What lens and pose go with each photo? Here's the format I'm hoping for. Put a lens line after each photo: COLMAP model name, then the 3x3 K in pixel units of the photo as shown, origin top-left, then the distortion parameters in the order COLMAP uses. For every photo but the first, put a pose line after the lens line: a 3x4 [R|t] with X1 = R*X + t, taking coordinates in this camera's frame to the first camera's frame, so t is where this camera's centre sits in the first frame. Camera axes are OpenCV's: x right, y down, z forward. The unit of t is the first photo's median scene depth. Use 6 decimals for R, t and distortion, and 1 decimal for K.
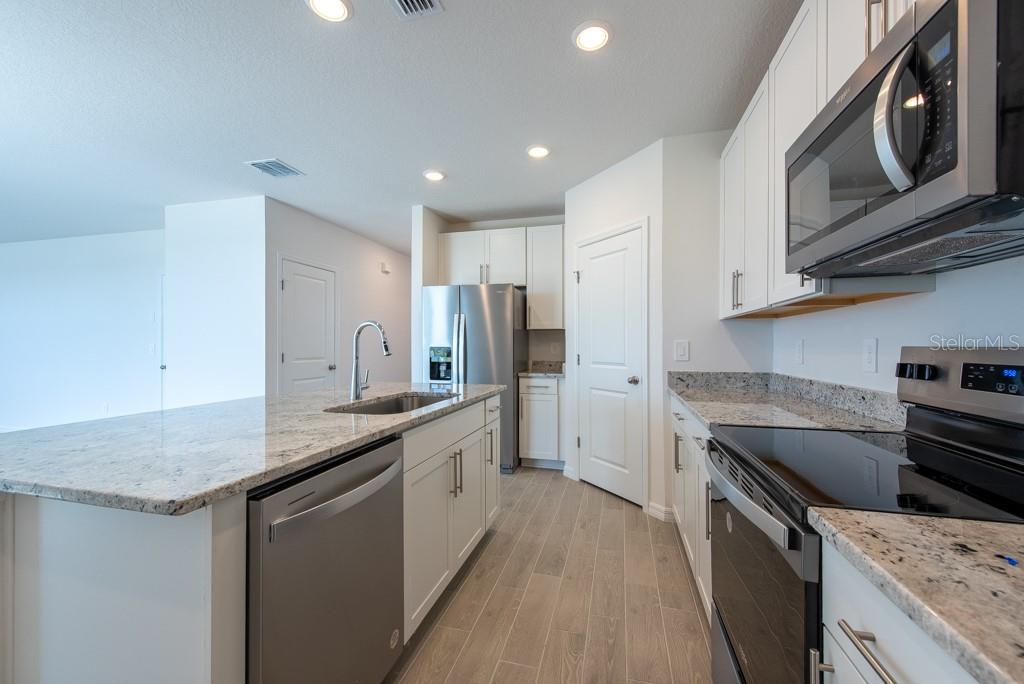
lens RADIAL K [[403.8, 0, 502.4], [0, 403.8, 341.8], [0, 0, 1]] dist [0.001702, -0.000078]
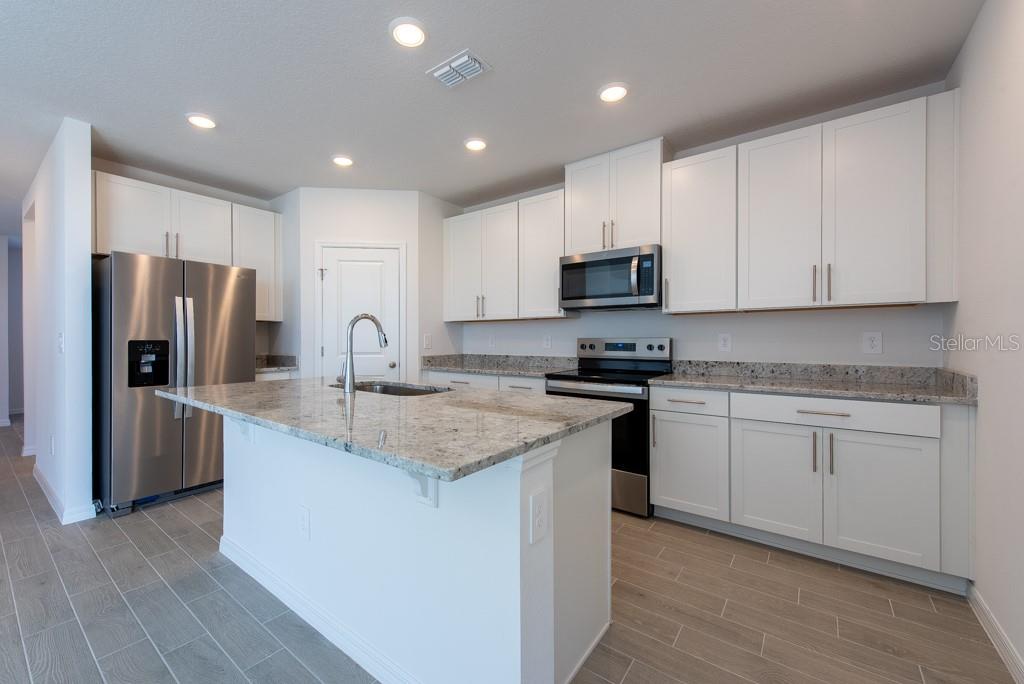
lens RADIAL K [[403.8, 0, 507.1], [0, 403.8, 335.9], [0, 0, 1]] dist [0.001702, -0.000078]
pose [[0.396358, 0.001614, 0.918094, -0.710820], [-0.006946, 0.999975, 0.001241, -0.001668], [-0.918070, -0.006869, 0.396360, 0.149173]]
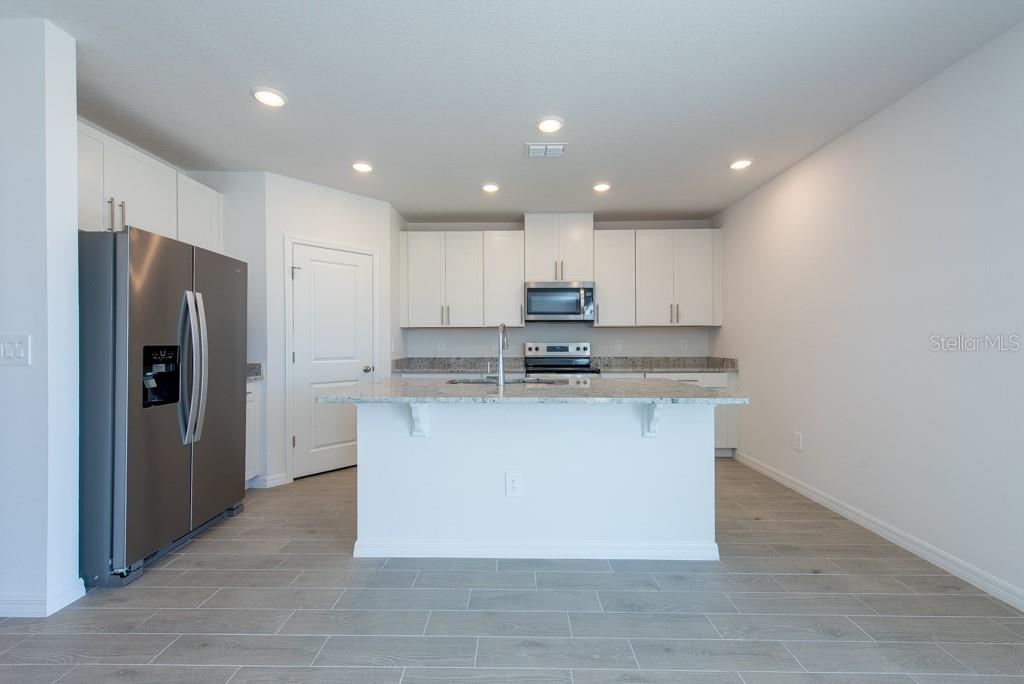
lens RADIAL K [[403.8, 0, 490.6], [0, 403.8, 338.3], [0, 0, 1]] dist [0.001702, -0.000078]
pose [[-0.237699, 0.007045, 0.971313, -1.036561], [-0.009367, 0.999911, -0.009544, 0.004170], [-0.971294, -0.011367, -0.237611, 0.913103]]
